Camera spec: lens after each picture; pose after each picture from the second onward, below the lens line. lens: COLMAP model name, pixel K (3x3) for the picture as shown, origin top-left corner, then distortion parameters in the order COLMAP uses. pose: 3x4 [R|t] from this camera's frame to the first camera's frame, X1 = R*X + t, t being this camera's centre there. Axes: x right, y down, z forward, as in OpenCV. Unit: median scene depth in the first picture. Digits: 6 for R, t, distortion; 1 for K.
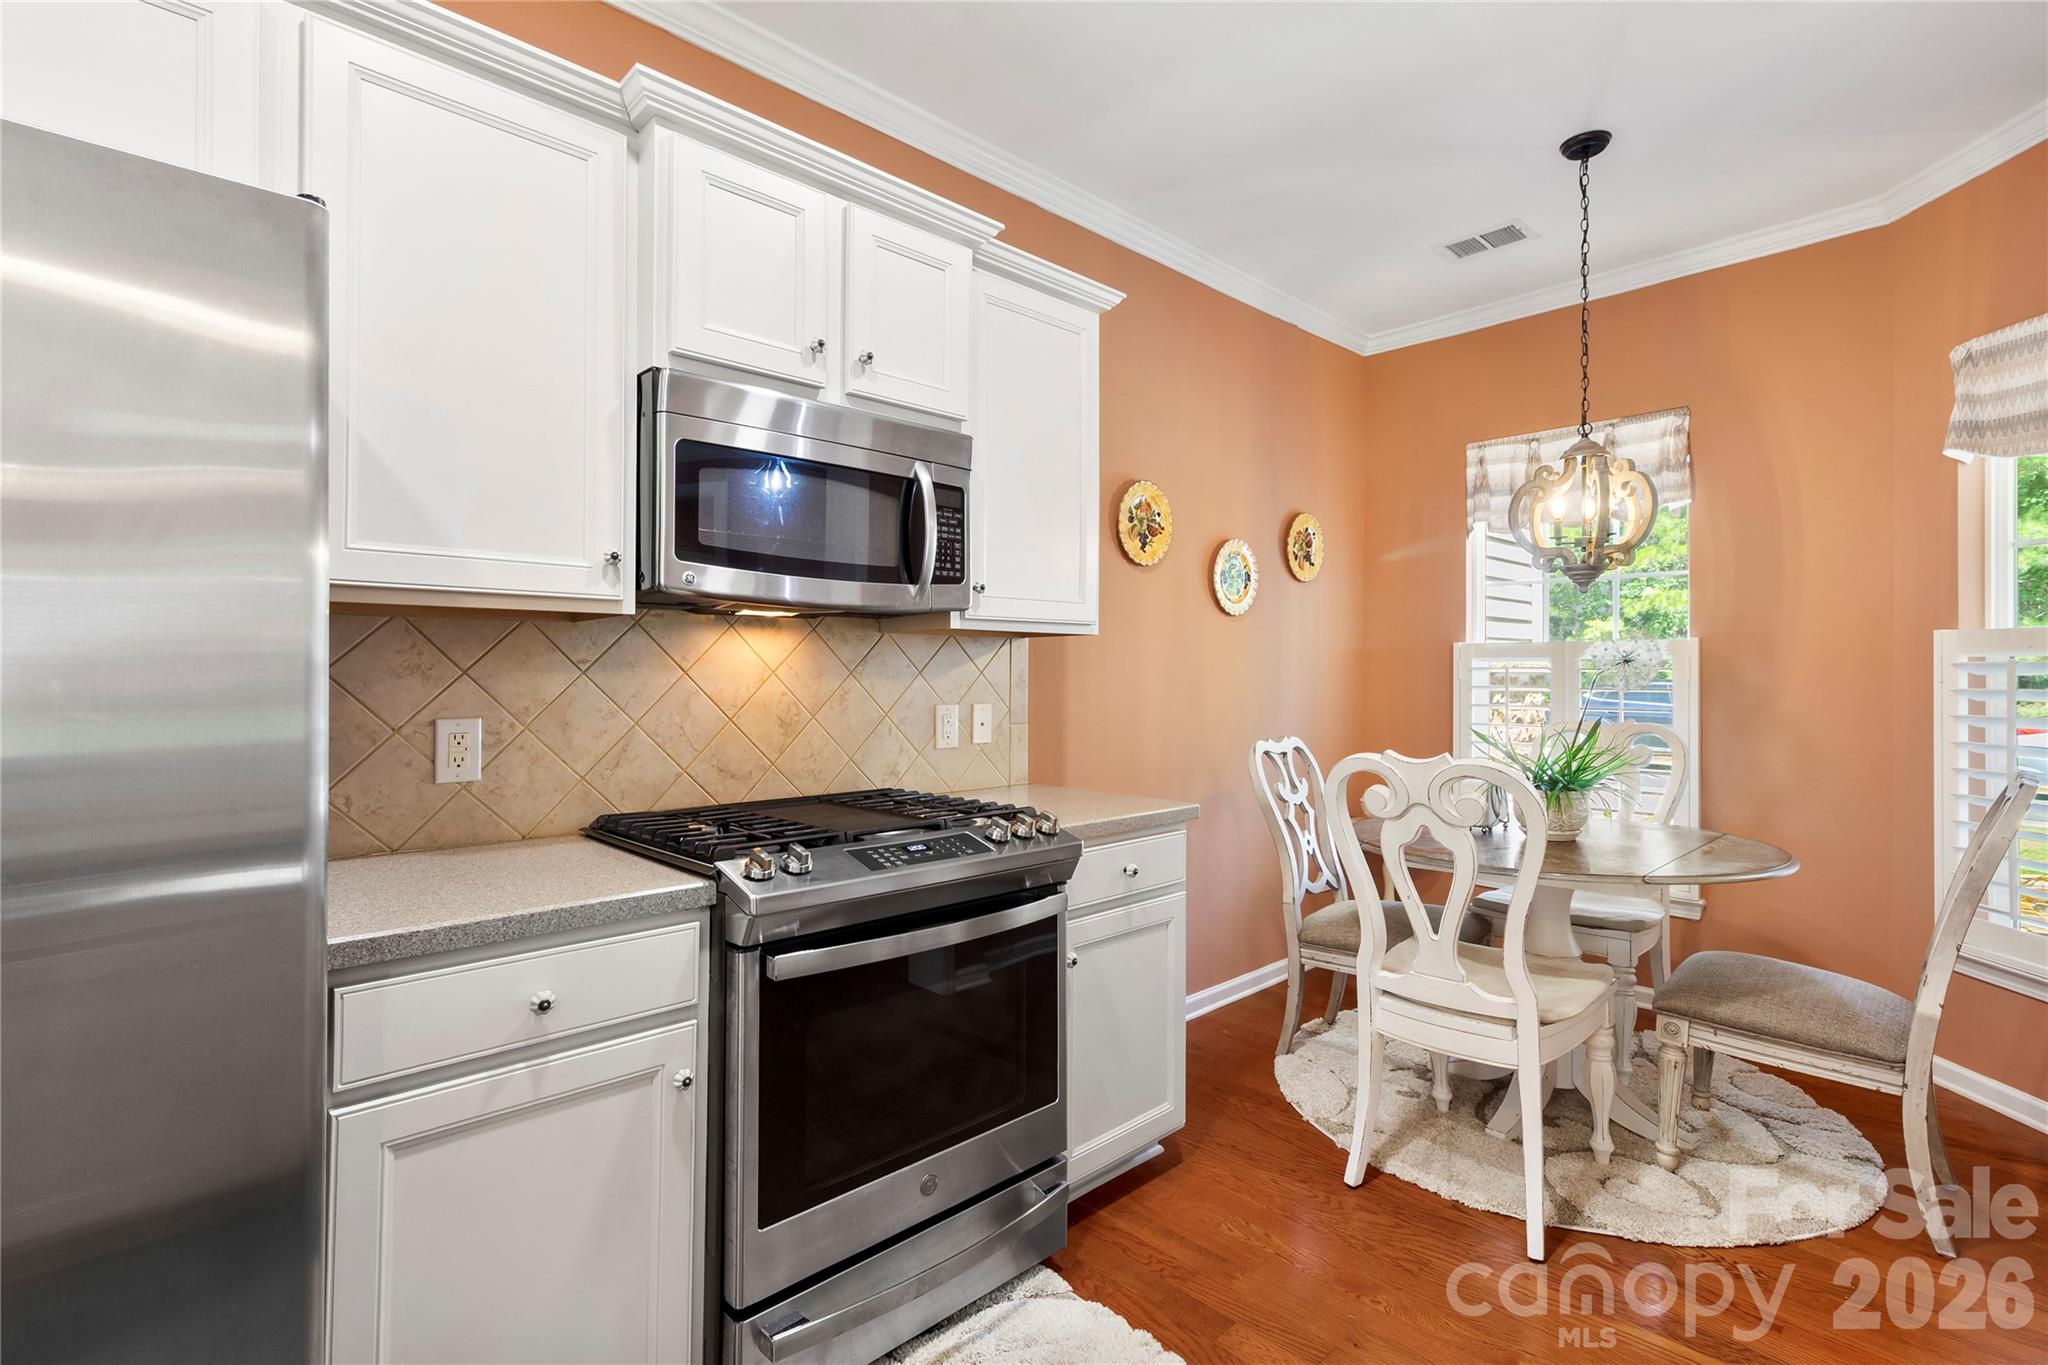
lens RADIAL K [[977.0, 0, 1025.3], [0, 977.0, 671.3], [0, 0, 1]] dist [-0.000455, -0.001061]
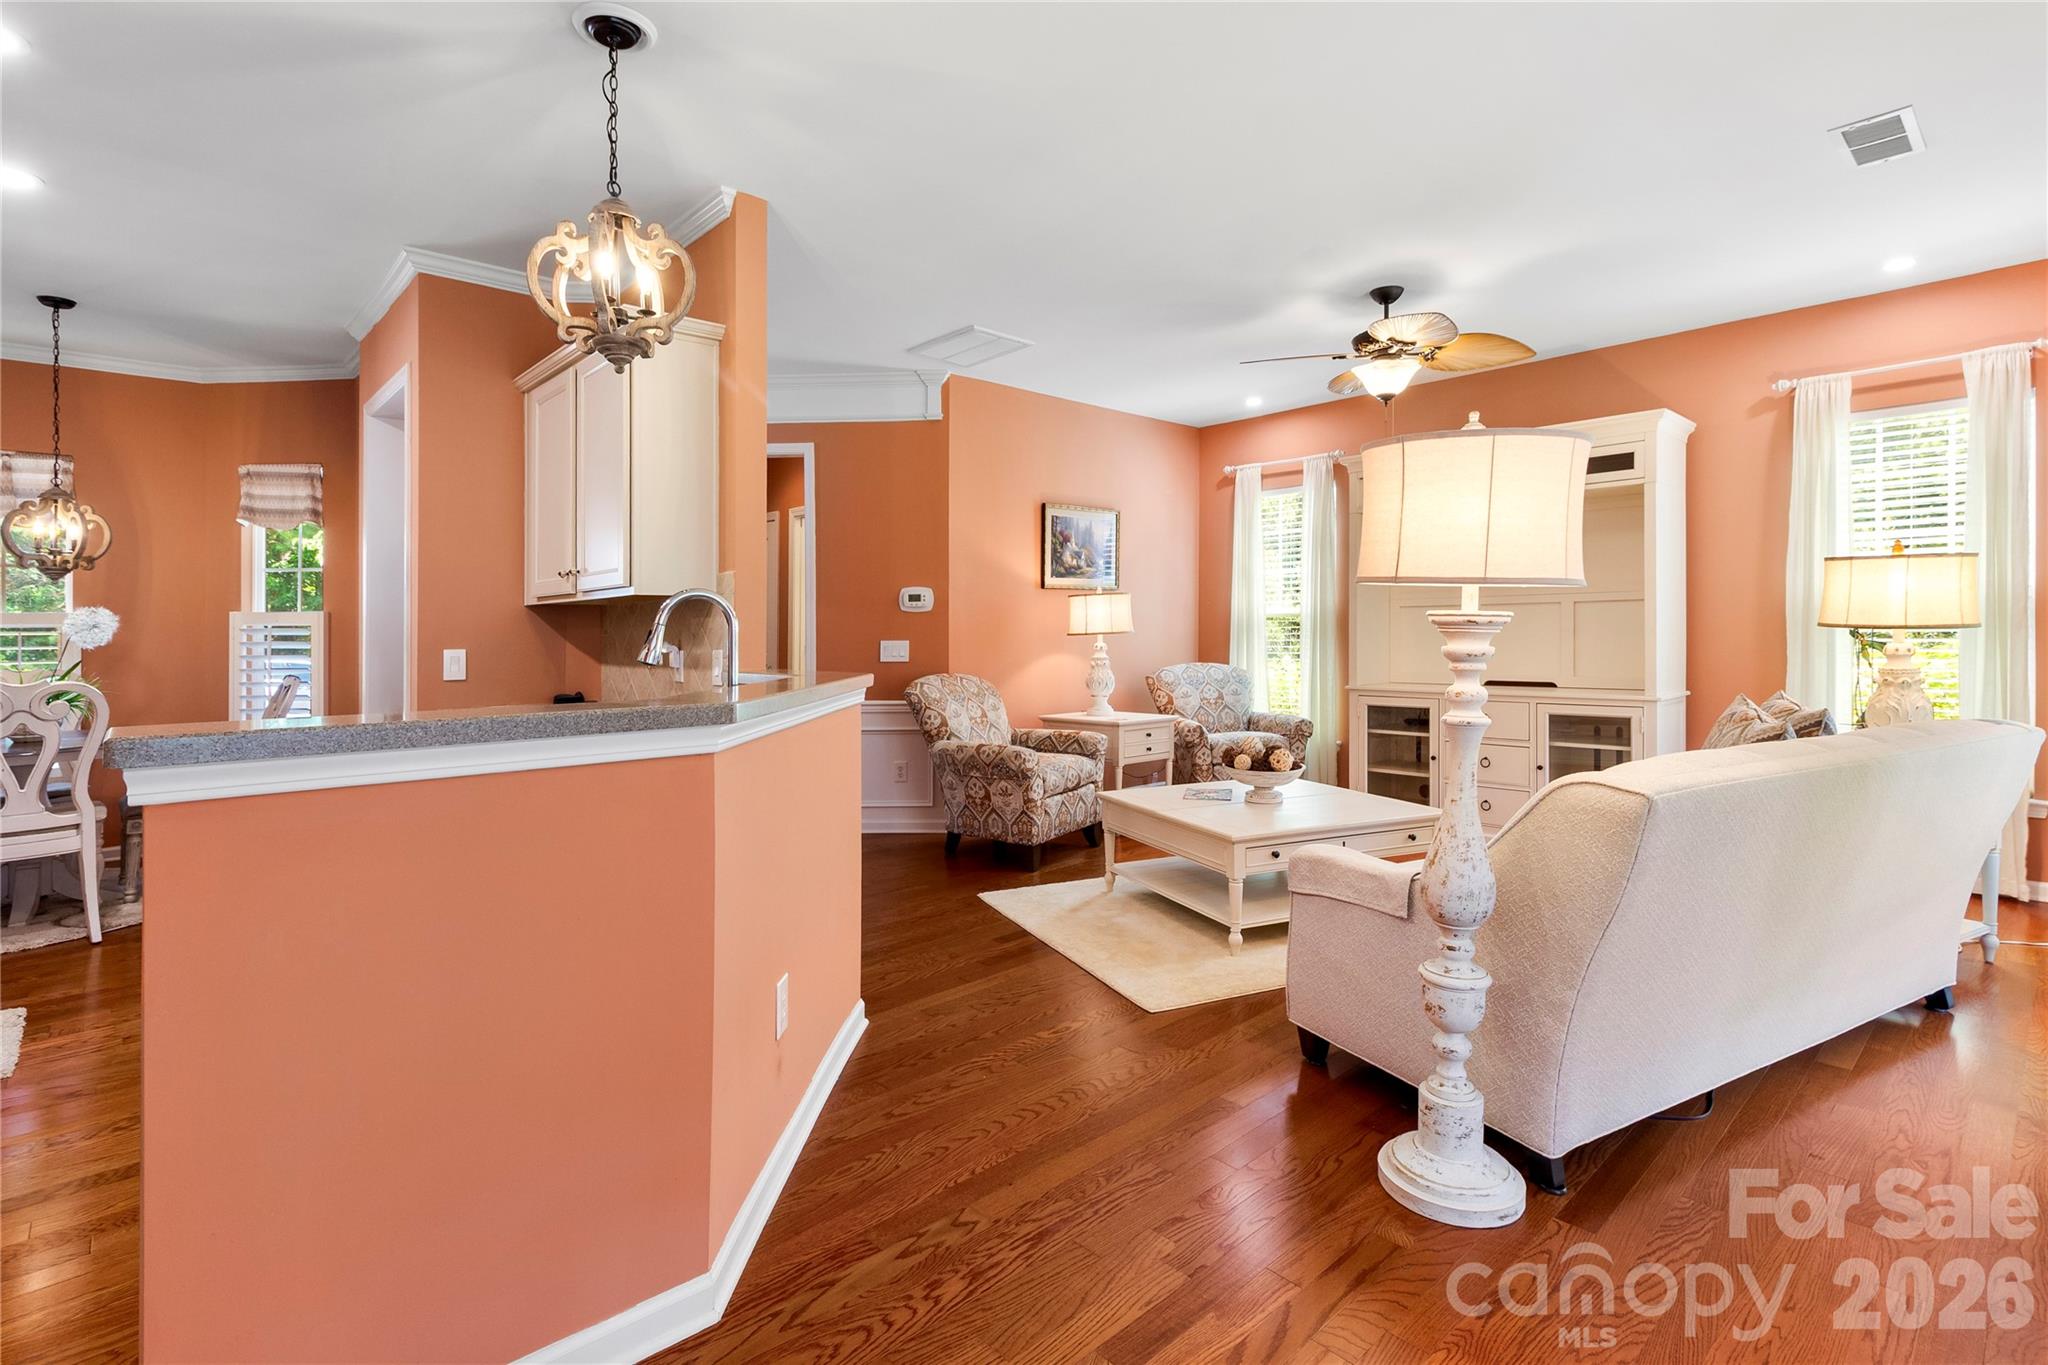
lens RADIAL K [[977.0, 0, 1047.9], [0, 977.0, 630.2], [0, 0, 1]] dist [-0.000455, -0.001061]
pose [[-0.007592, 0.005627, 0.999955, -1.016510], [-0.012037, 0.999911, -0.005718, -0.013884], [-0.999899, -0.012080, -0.007524, -0.604836]]
